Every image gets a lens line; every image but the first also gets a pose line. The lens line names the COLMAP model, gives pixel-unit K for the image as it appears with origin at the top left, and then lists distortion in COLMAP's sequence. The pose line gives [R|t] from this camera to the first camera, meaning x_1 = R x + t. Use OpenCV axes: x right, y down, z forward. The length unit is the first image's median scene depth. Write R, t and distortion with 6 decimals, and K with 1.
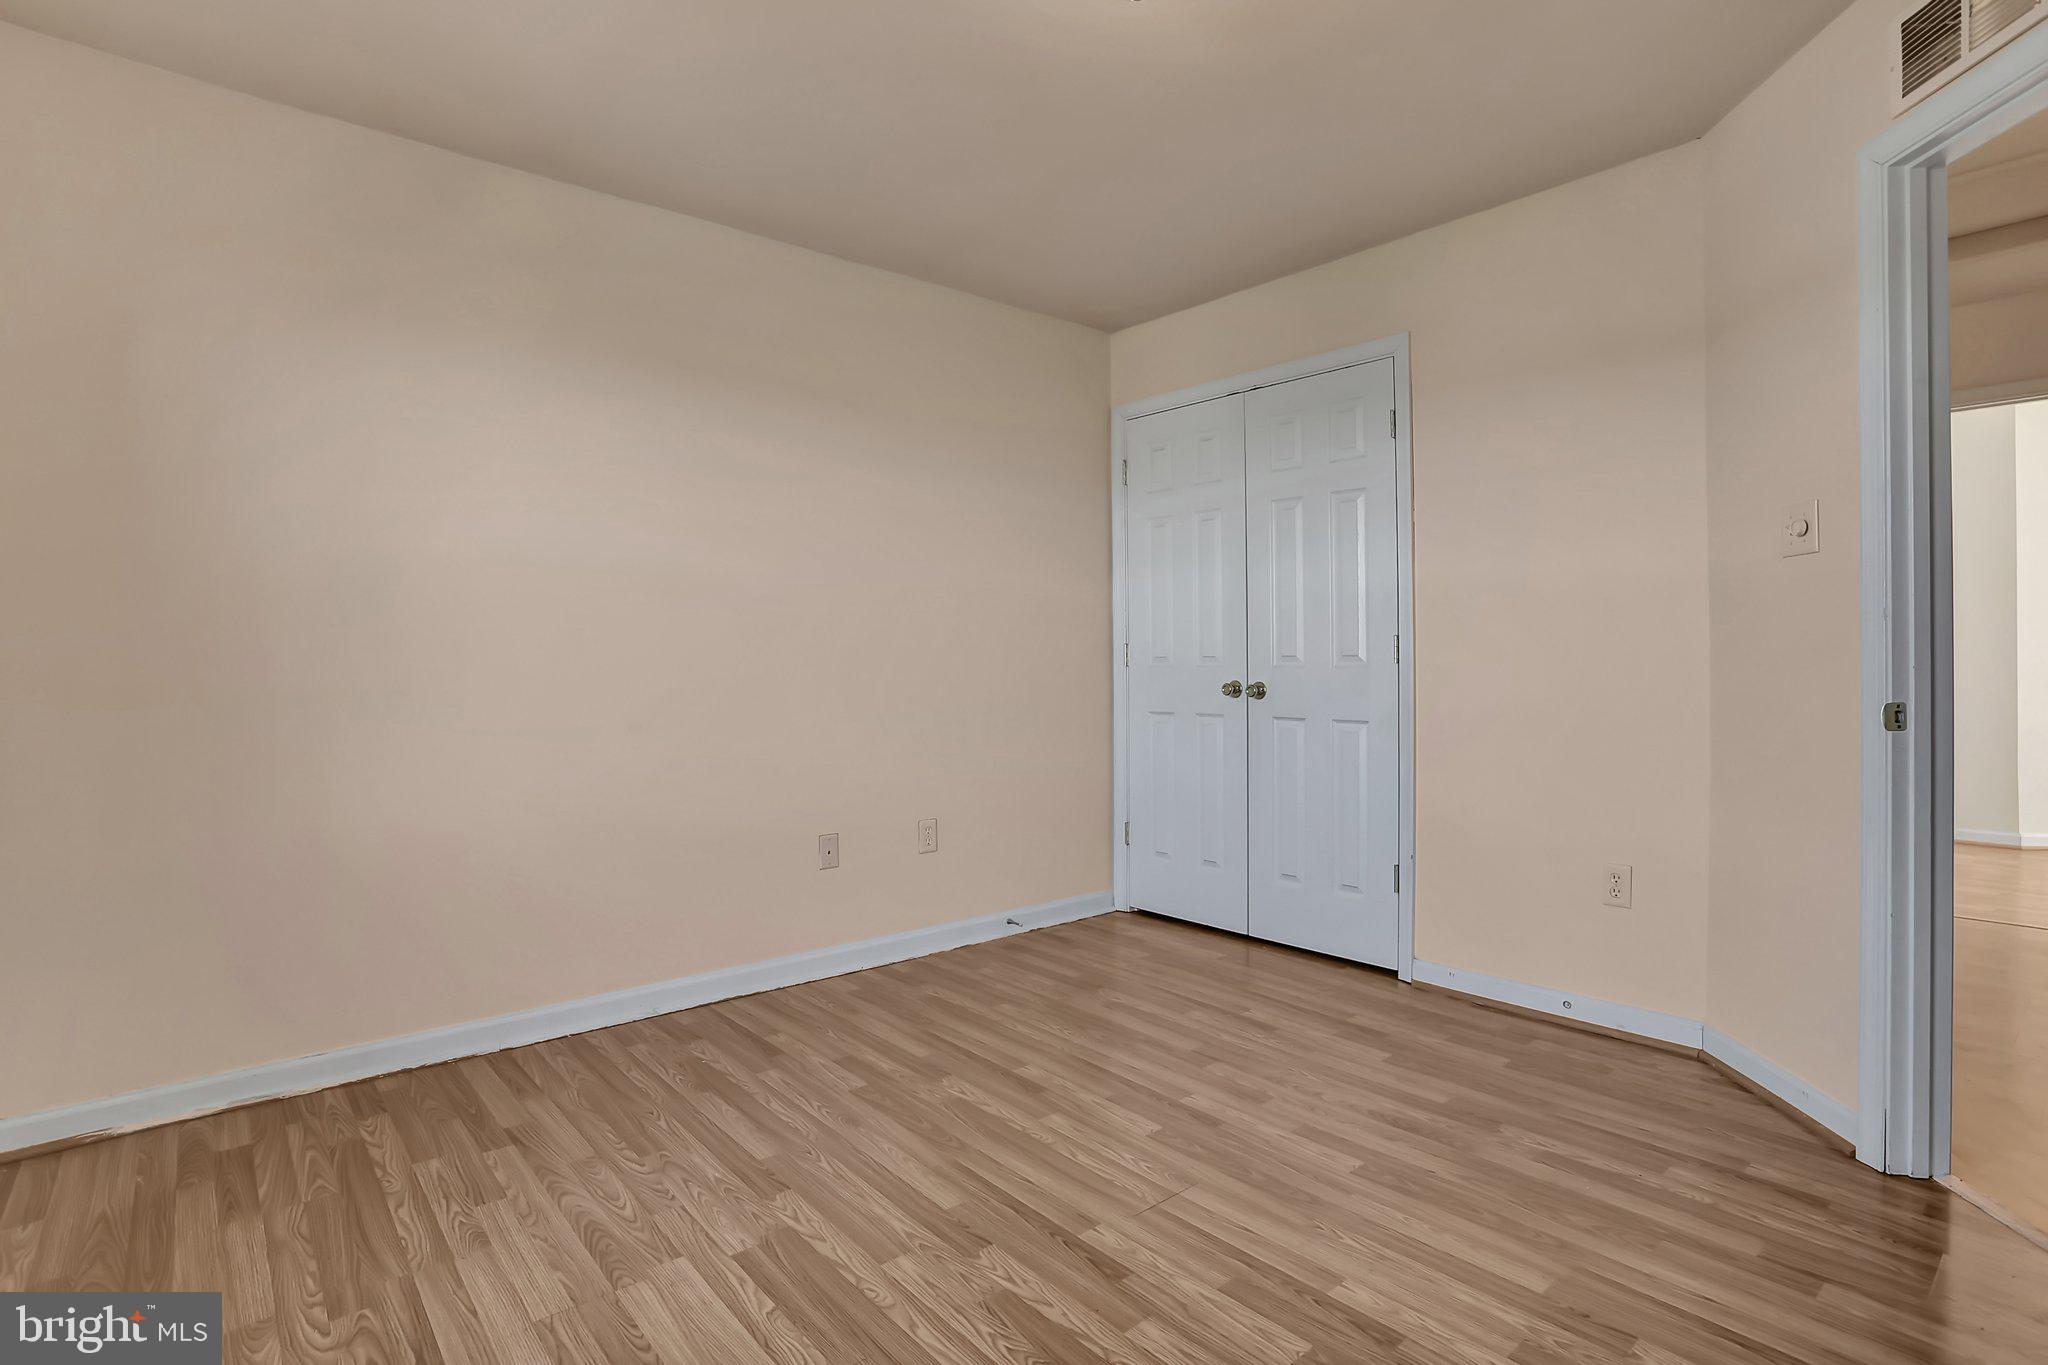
lens RADIAL K [[983.9, 0, 1026.6], [0, 983.9, 670.6], [0, 0, 1]] dist [-0.082925, 0.035643]
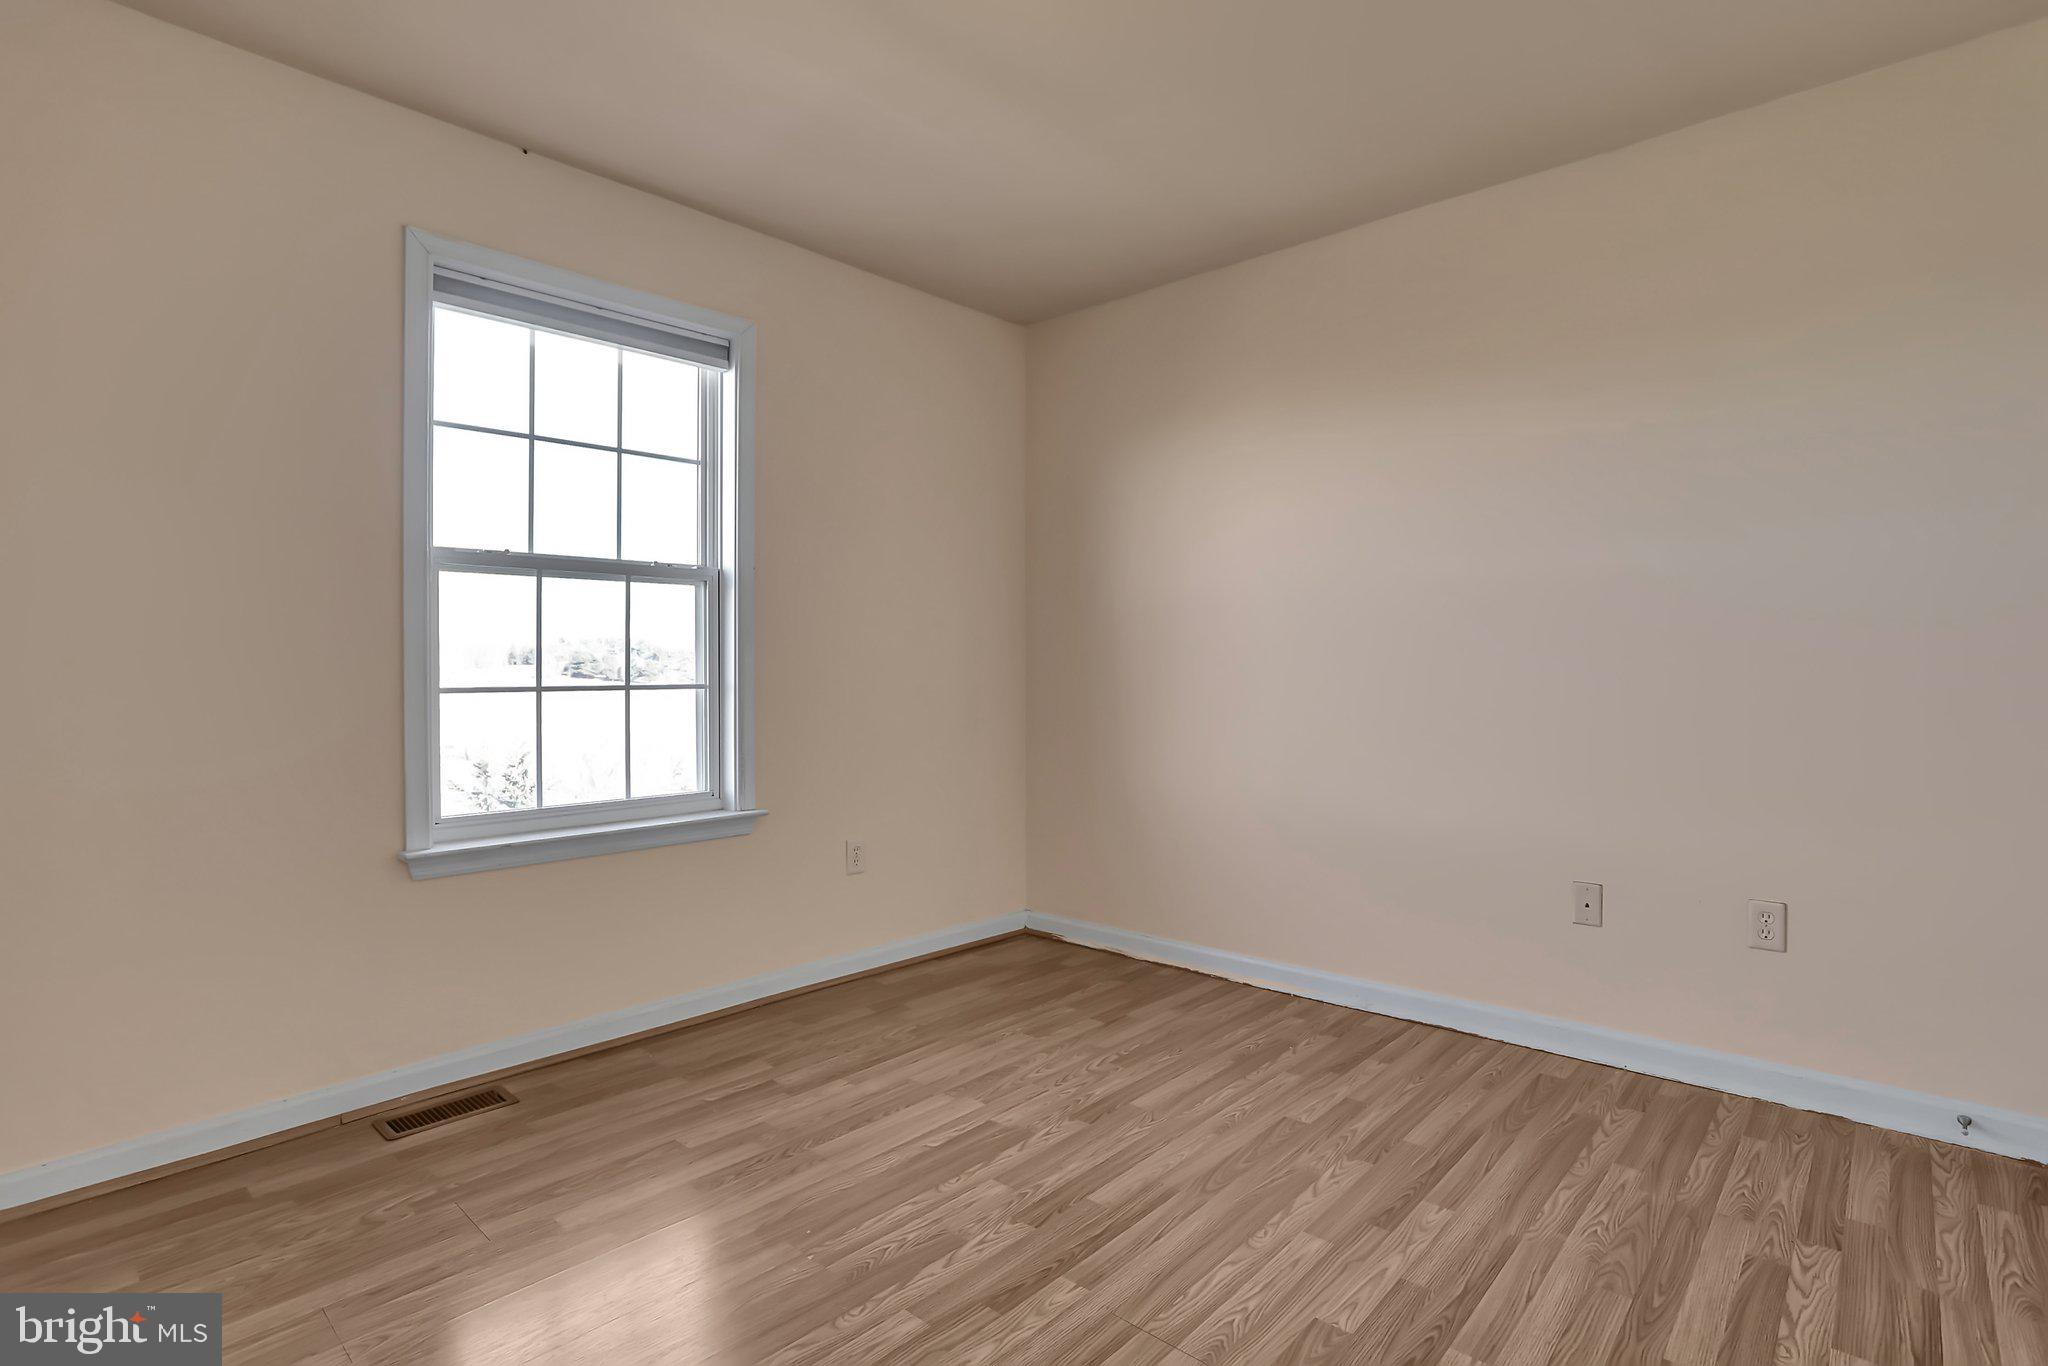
lens RADIAL K [[998.9, 0, 1017.8], [0, 998.9, 685.0], [0, 0, 1]] dist [-0.070957, 0.030365]
pose [[0.125119, 0.019468, -0.991951, 0.709546], [-0.006736, 0.999801, 0.018773, -0.002598], [0.992119, 0.004333, 0.125225, 0.605530]]
